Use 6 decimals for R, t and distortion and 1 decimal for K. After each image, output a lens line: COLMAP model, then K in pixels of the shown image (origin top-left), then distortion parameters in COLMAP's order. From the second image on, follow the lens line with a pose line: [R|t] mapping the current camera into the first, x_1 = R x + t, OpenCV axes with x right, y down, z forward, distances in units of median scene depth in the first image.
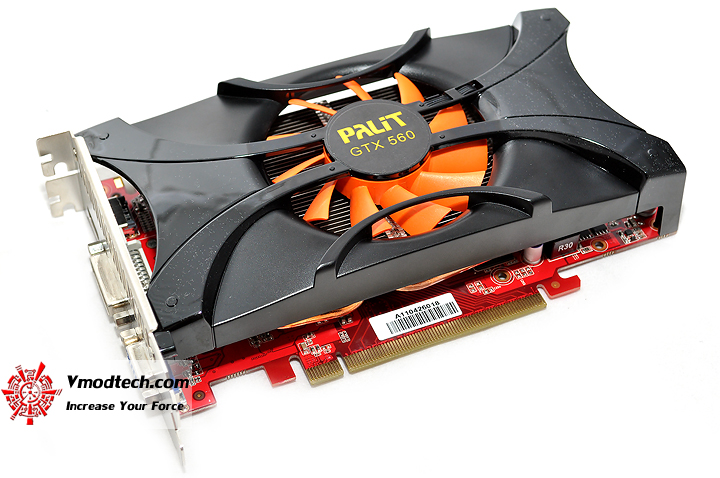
lens RADIAL K [[1271.6, 0, 360.0], [0, 1271.6, 239.0], [0, 0, 1]] dist [-0.016736, 0.008848]
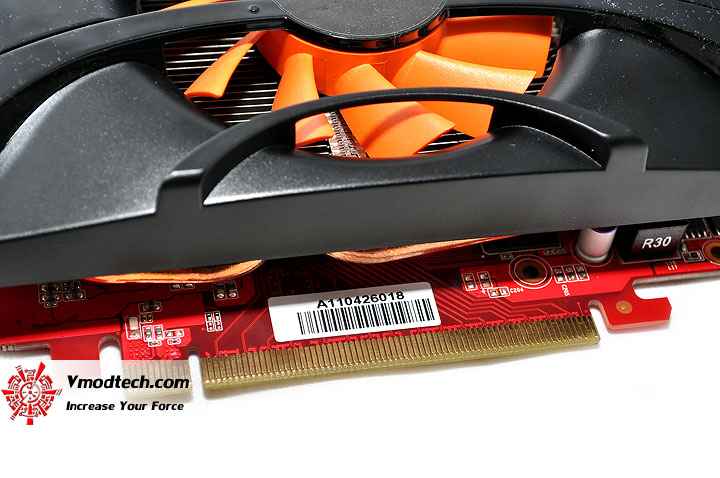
lens RADIAL K [[1397.4, 0, 360.0], [0, 1397.4, 239.0], [0, 0, 1]] dist [0.003434, 0.037209]
pose [[0.978465, 0.199879, -0.051517, 0.069523], [-0.199313, 0.979806, 0.015945, 0.020749], [0.053664, -0.005333, 0.998545, 0.405246]]
